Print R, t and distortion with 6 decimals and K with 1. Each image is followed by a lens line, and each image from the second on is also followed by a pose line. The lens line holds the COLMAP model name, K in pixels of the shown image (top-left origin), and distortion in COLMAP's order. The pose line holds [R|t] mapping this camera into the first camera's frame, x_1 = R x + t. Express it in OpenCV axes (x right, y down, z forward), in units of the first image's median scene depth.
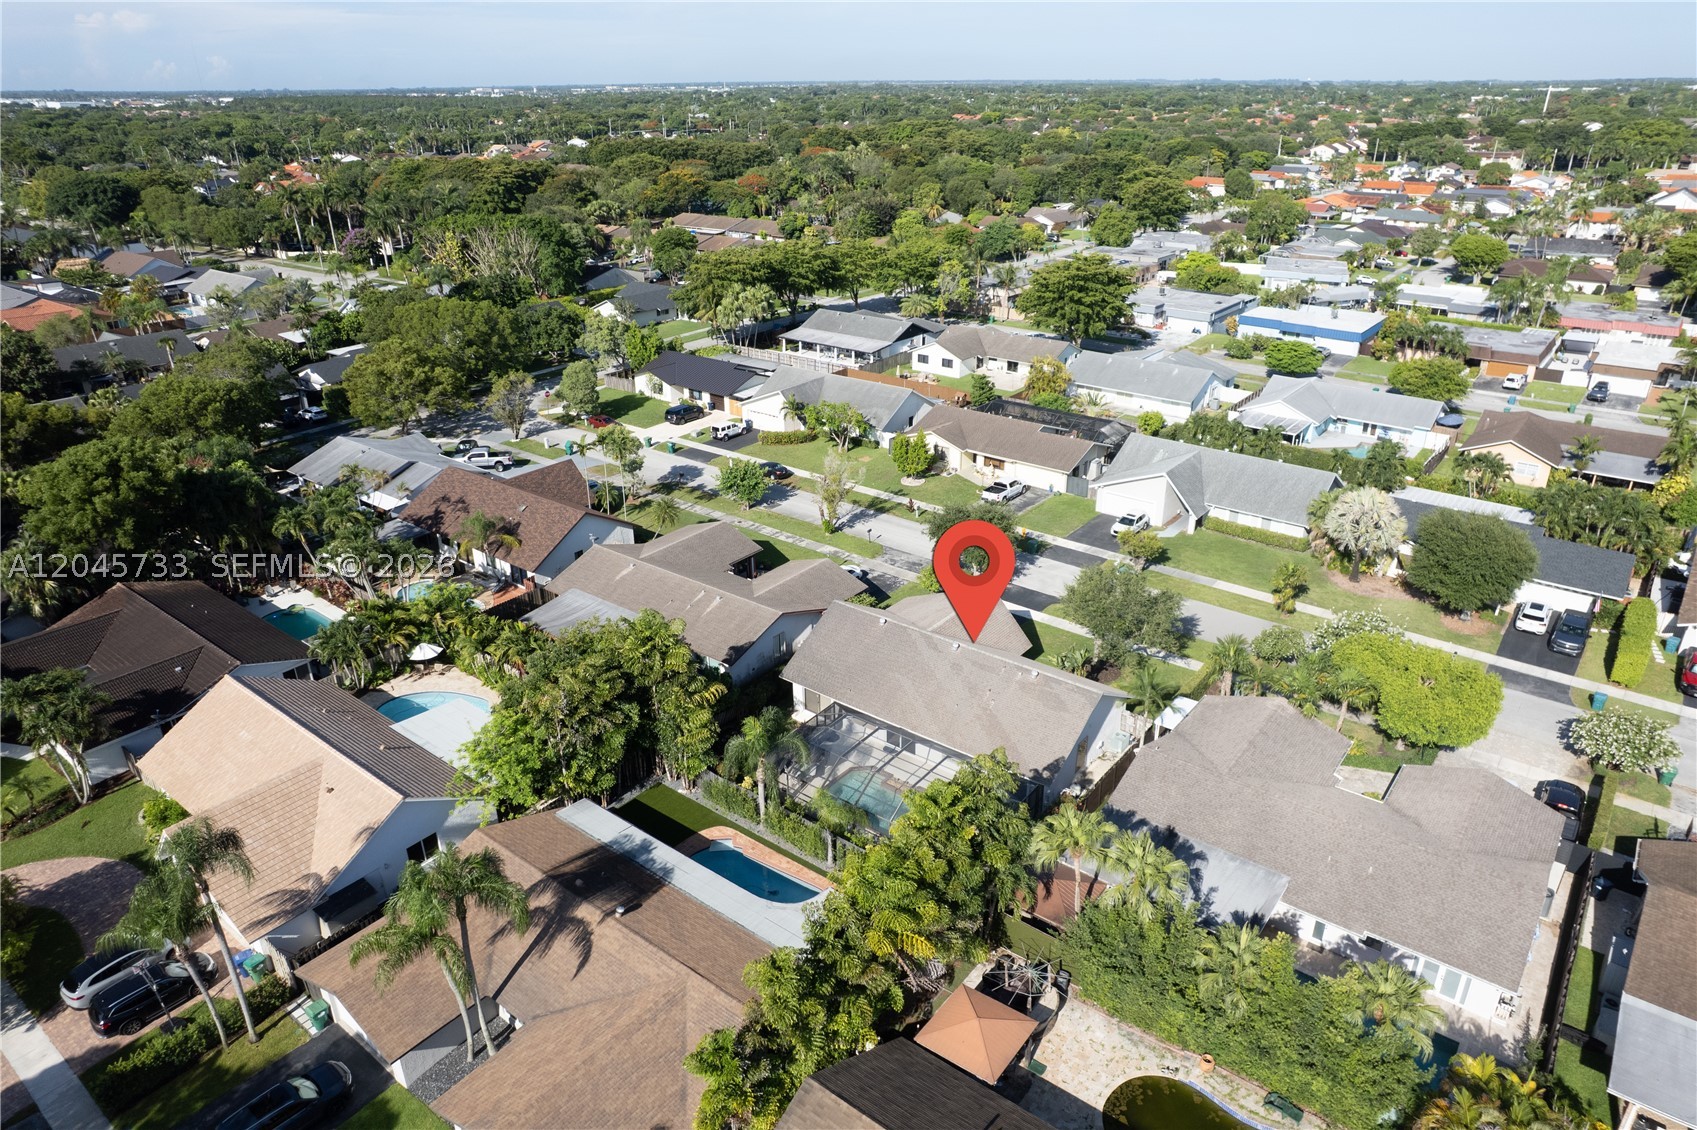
lens RADIAL K [[1086.2, 0, 848.5], [0, 1086.2, 565.0], [0, 0, 1]] dist [-0.076690, 0.065819]
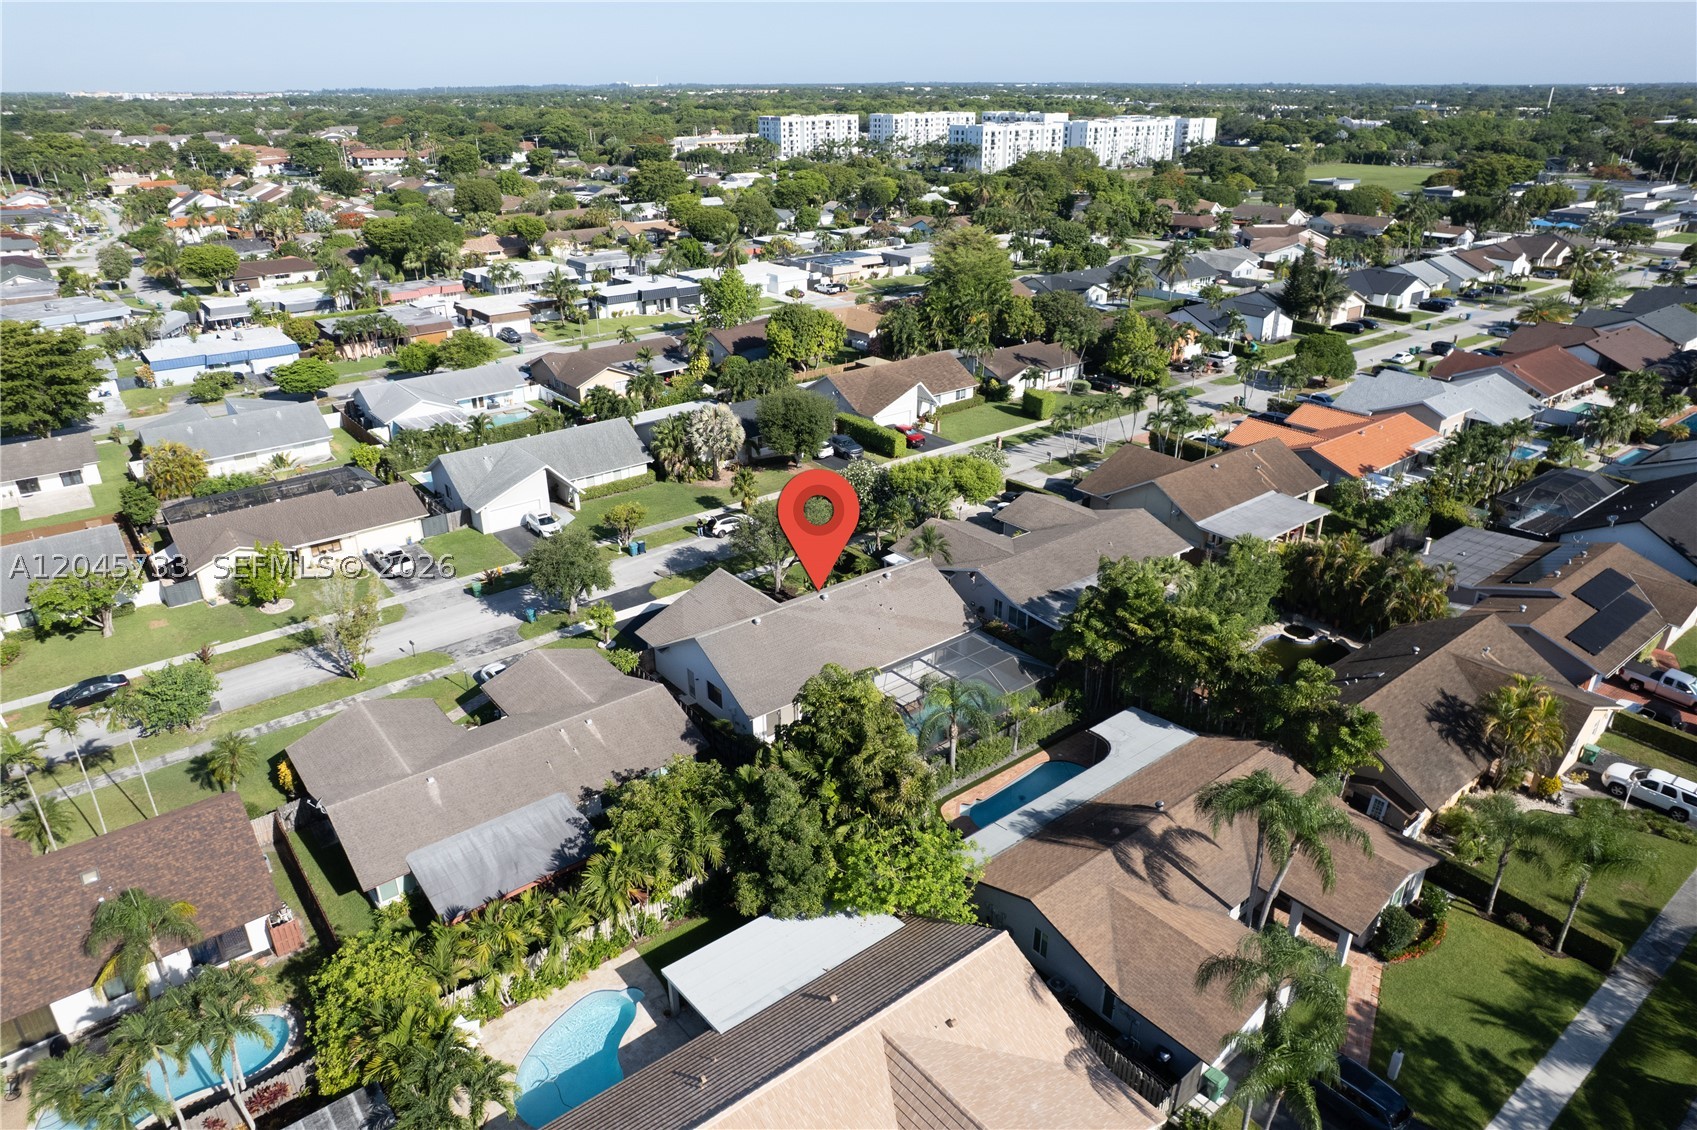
lens RADIAL K [[1086.2, 0, 848.5], [0, 1086.2, 565.0], [0, 0, 1]] dist [-0.076690, 0.065819]
pose [[0.230676, -0.395753, 0.888914, -0.595404], [0.405981, 0.869381, 0.281704, -0.175292], [-0.884290, 0.295900, 0.361213, 0.397210]]
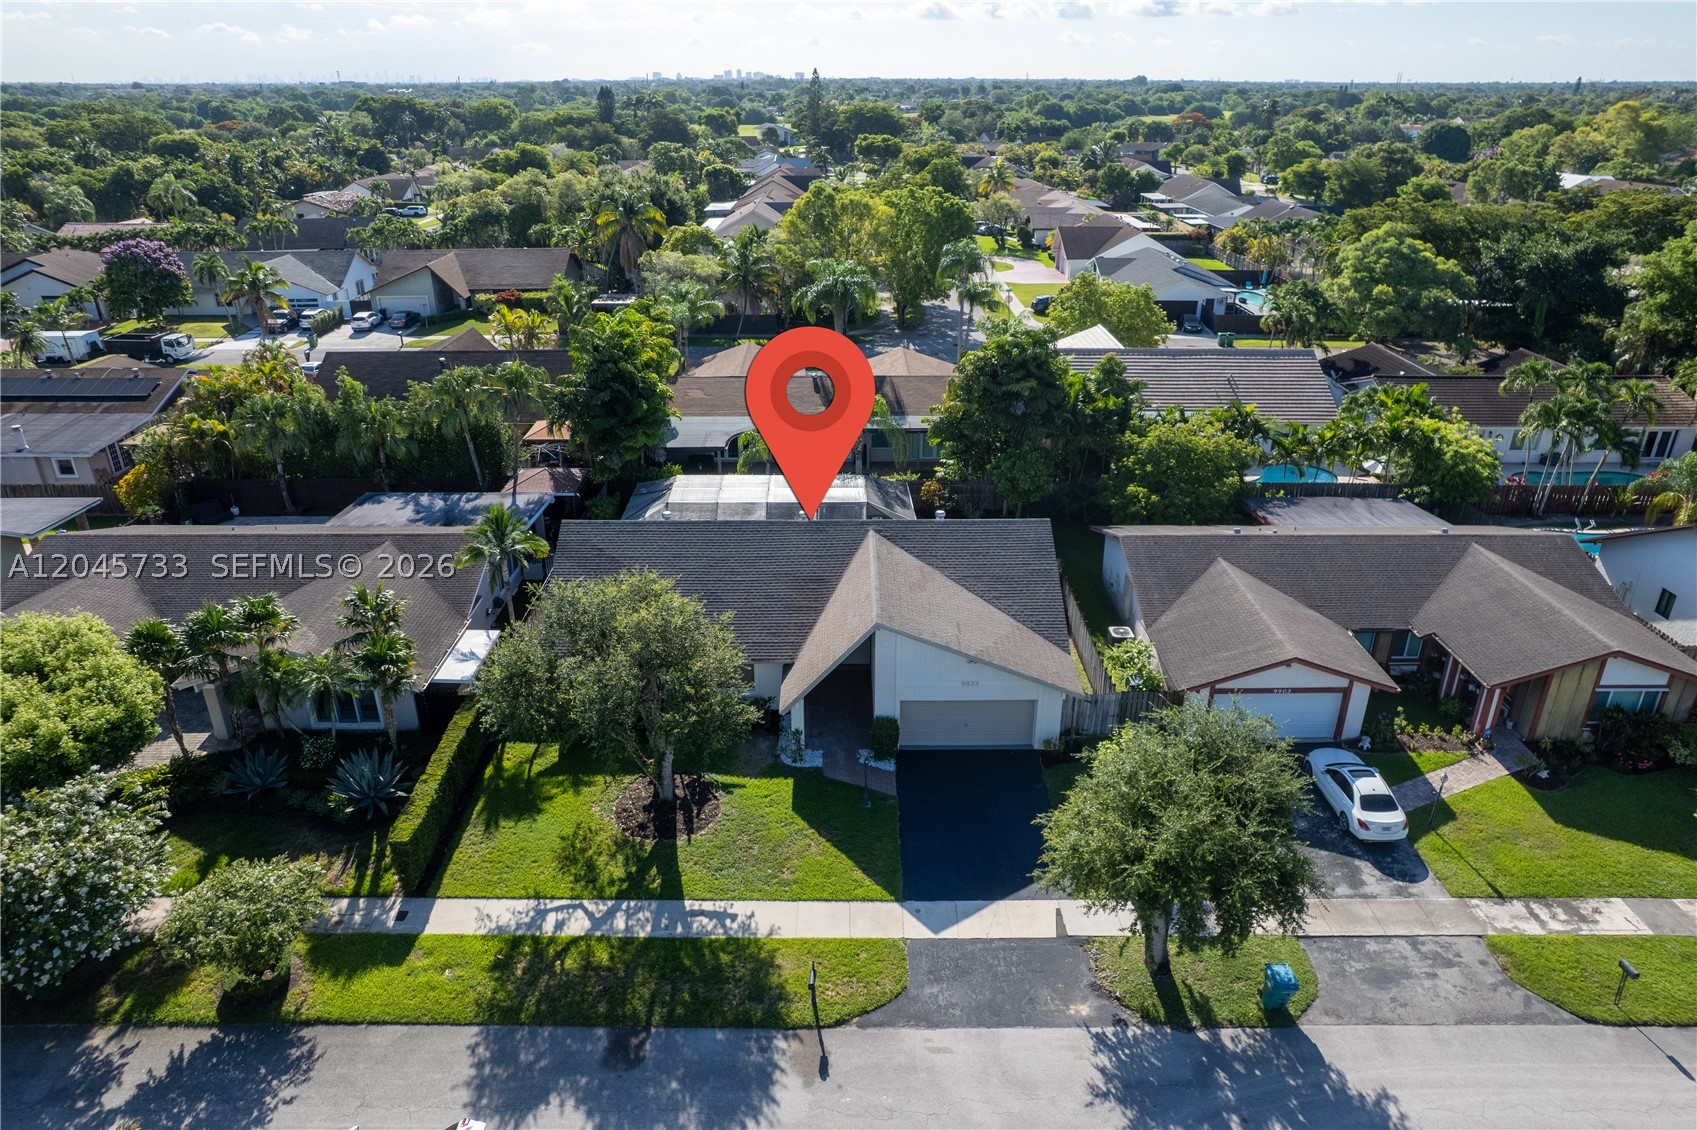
lens RADIAL K [[1086.2, 0, 848.5], [0, 1086.2, 565.0], [0, 0, 1]] dist [-0.076690, 0.065819]
pose [[-0.784975, 0.265145, -0.559921, 0.314575], [-0.251539, 0.689538, 0.679166, -0.249198], [0.566164, 0.673970, -0.474576, 0.934326]]
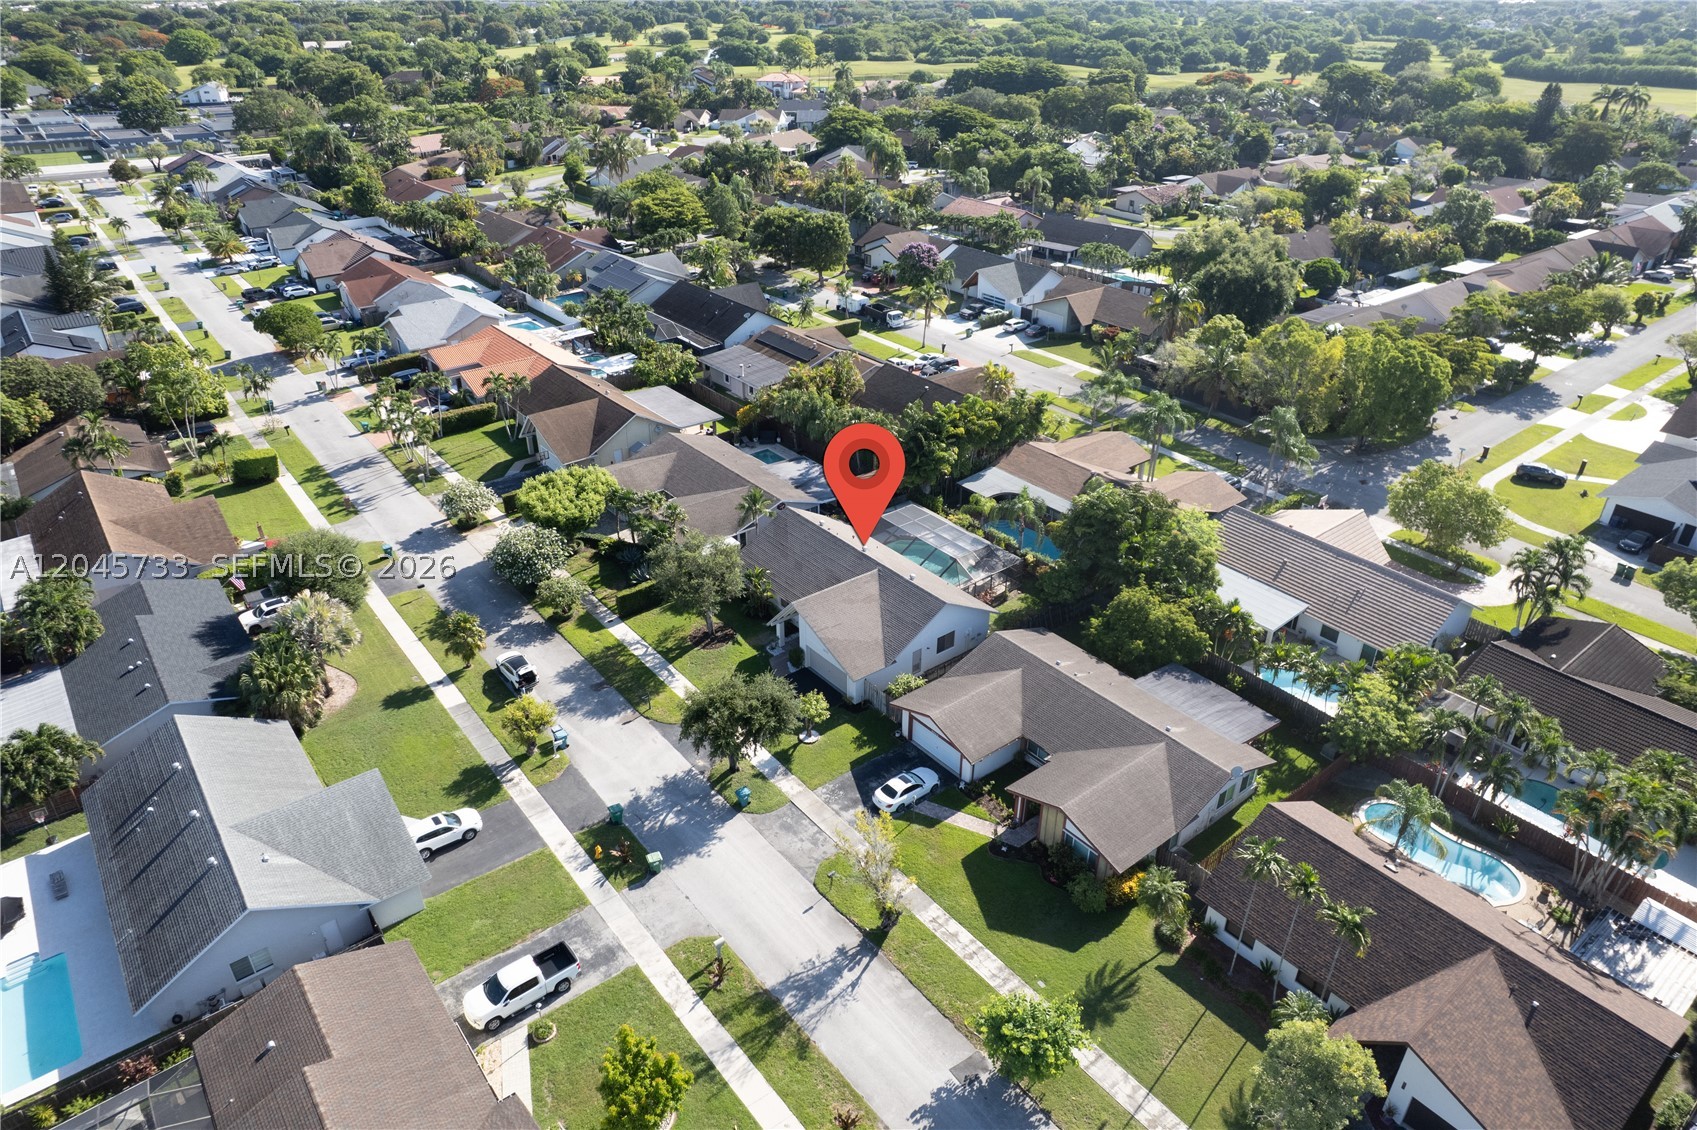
lens RADIAL K [[1086.2, 0, 848.5], [0, 1086.2, 565.0], [0, 0, 1]] dist [-0.076690, 0.065819]
pose [[-0.971653, -0.111205, 0.208624, -0.103748], [0.103875, 0.591894, 0.799294, -0.642774], [-0.212369, 0.798307, -0.563564, 1.200204]]
